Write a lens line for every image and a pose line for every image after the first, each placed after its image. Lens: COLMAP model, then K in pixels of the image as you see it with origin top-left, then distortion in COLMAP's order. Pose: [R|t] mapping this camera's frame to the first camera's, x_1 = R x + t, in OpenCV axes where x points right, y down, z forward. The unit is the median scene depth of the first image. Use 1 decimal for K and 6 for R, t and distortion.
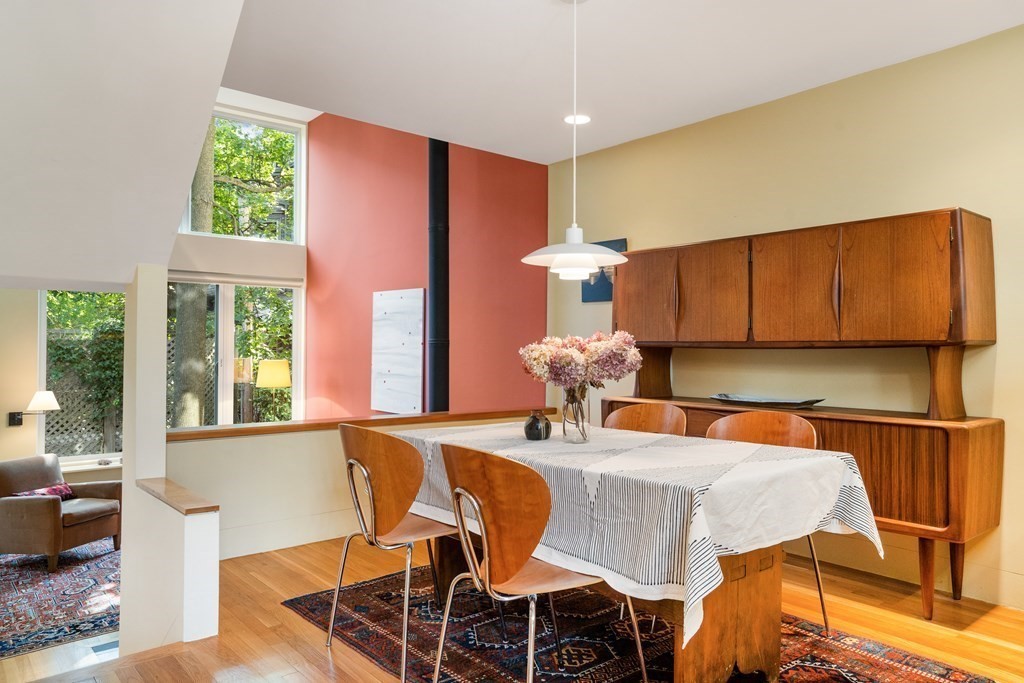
lens RADIAL K [[682.9, 0, 513.9], [0, 682.9, 343.1], [0, 0, 1]] dist [0.002221, 0.015514]
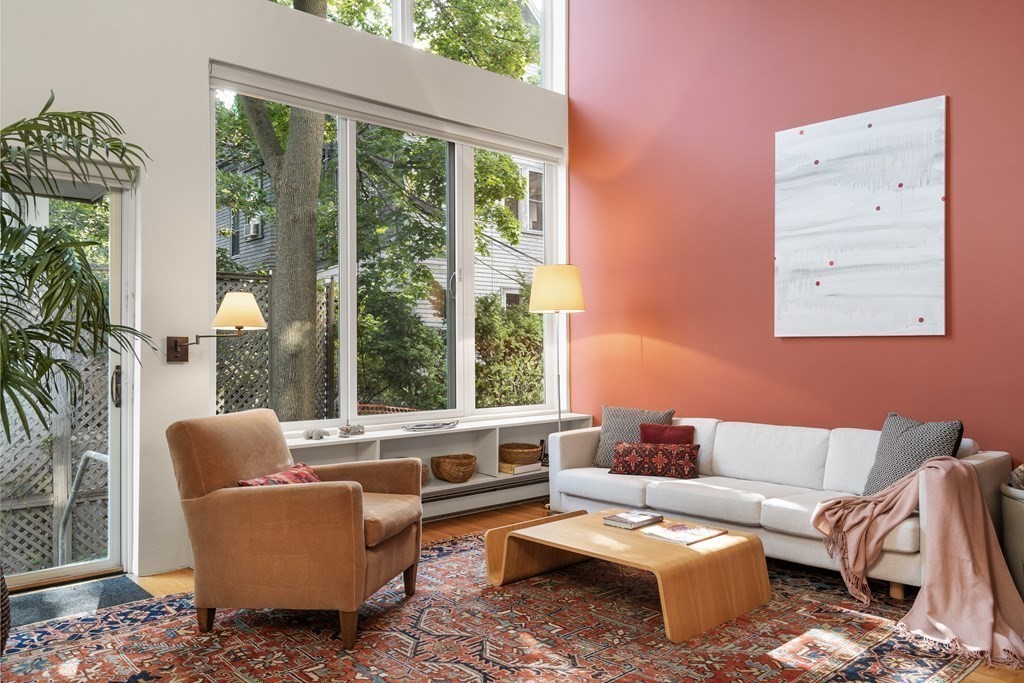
lens RADIAL K [[752.8, 0, 511.2], [0, 752.8, 342.4], [0, 0, 1]] dist [0.003761, -0.011182]
pose [[0.999749, -0.011195, 0.019430, -0.459585], [0.011312, 0.999919, -0.005885, 0.106685], [-0.019363, 0.006103, 0.999794, 0.394564]]
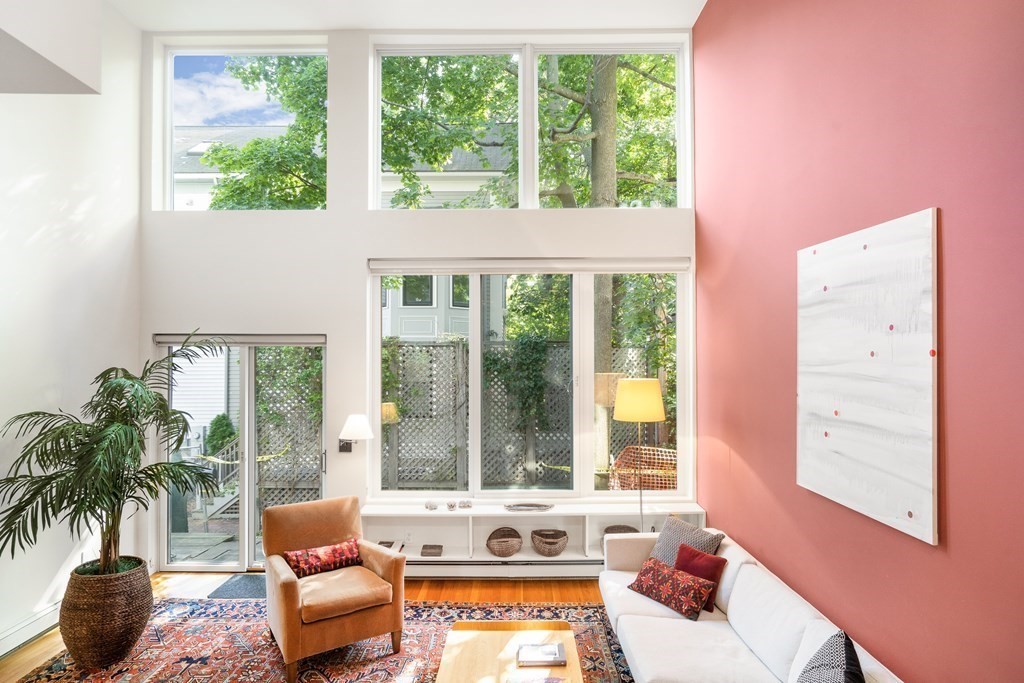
lens RADIAL K [[558.4, 0, 510.9], [0, 558.4, 346.9], [0, 0, 1]] dist [-0.017372, 0.001016]
pose [[0.756432, -0.014763, -0.653905, -0.104684], [0.009460, 0.999888, -0.011631, -0.001326], [0.654003, 0.002612, 0.756487, 0.580581]]
